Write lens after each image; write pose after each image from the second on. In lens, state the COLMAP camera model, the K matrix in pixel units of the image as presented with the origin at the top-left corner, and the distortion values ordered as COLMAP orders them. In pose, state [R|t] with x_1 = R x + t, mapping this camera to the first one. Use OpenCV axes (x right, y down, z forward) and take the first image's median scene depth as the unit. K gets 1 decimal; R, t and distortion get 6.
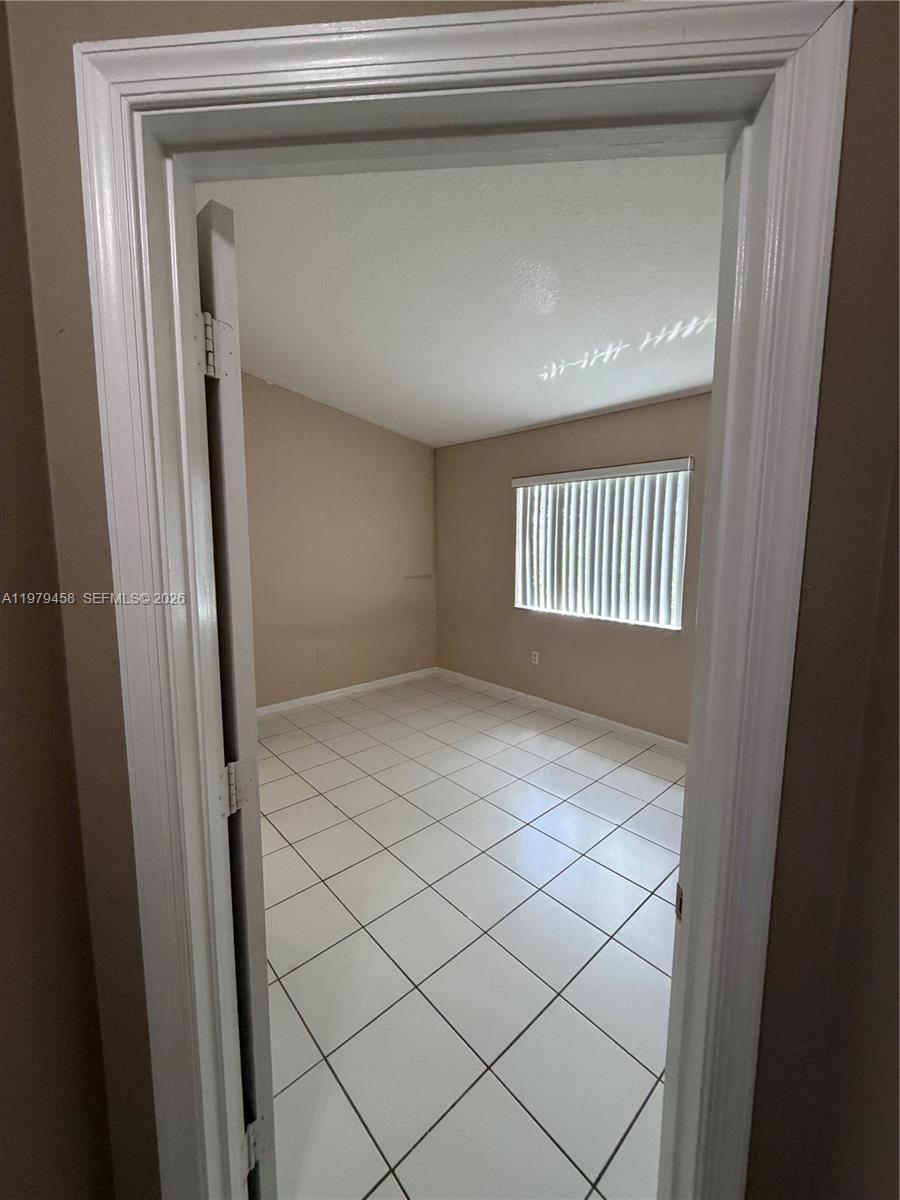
lens RADIAL K [[477.9, 0, 455.4], [0, 477.9, 592.7], [0, 0, 1]] dist [-0.004102, 0.001366]
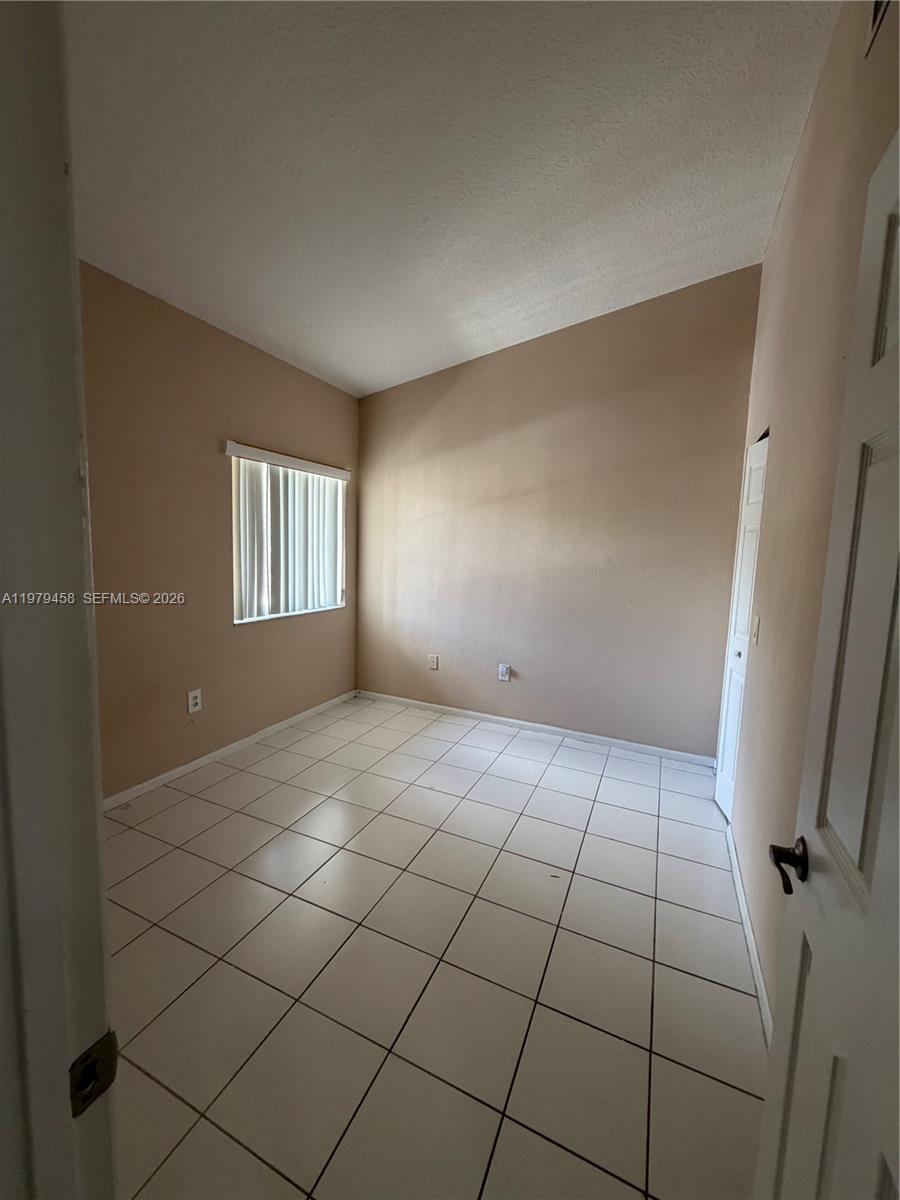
lens RADIAL K [[477.9, 0, 450.3], [0, 477.9, 595.0], [0, 0, 1]] dist [-0.004102, 0.001366]
pose [[-0.393944, -0.109495, 0.912589, -0.695809], [0.078704, 0.985214, 0.152183, -0.107270], [-0.915759, 0.131776, -0.379502, 1.077926]]
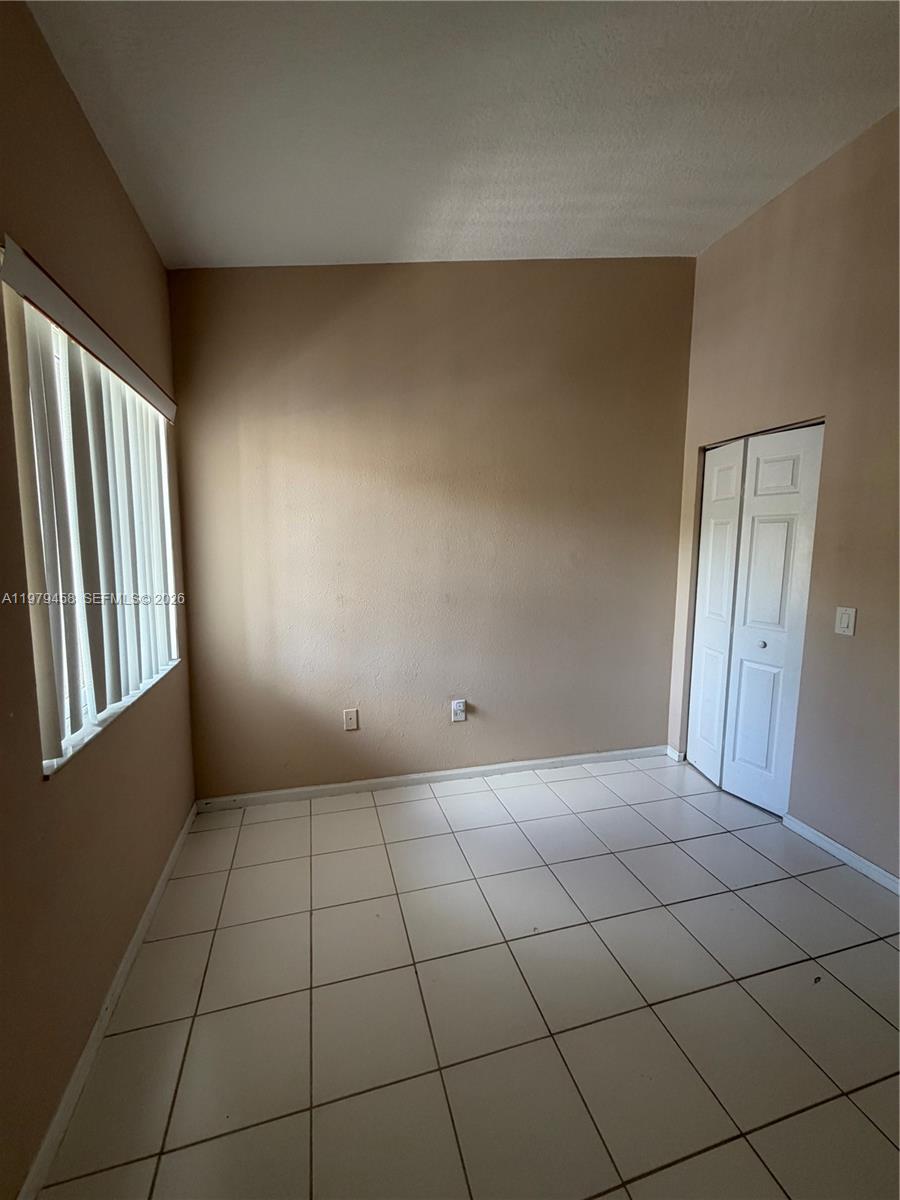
lens RADIAL K [[477.9, 0, 444.8], [0, 477.9, 594.0], [0, 0, 1]] dist [-0.004102, 0.001366]
pose [[-0.894751, -0.060515, 0.442447, -0.122735], [0.041755, 0.975099, 0.217806, -0.128377], [-0.444610, 0.213356, -0.869943, 1.243048]]
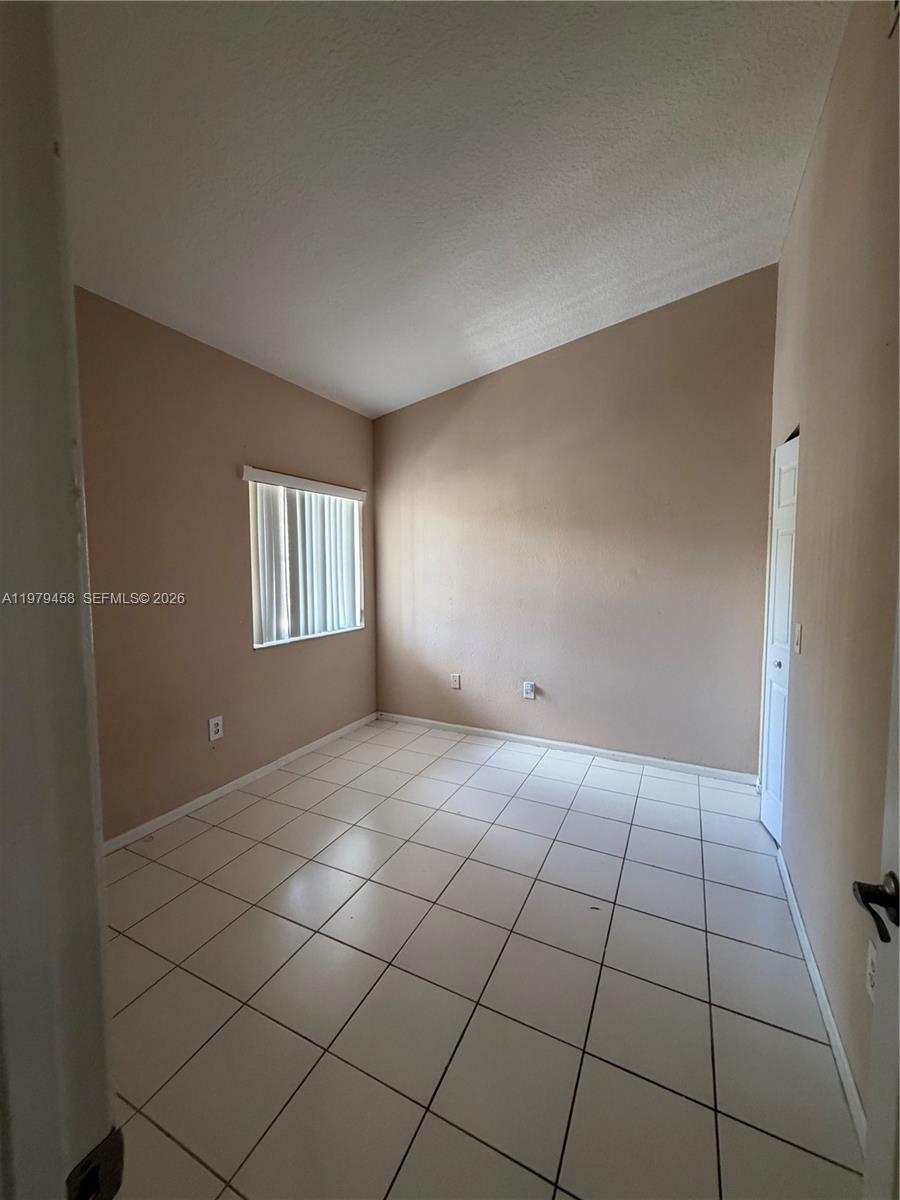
lens RADIAL K [[477.9, 0, 449.8], [0, 477.9, 595.3], [0, 0, 1]] dist [-0.004102, 0.001366]
pose [[-0.363402, -0.062500, 0.929534, -0.676936], [0.116430, 0.986878, 0.111873, -0.103980], [-0.924329, 0.148880, -0.351356, 1.077264]]
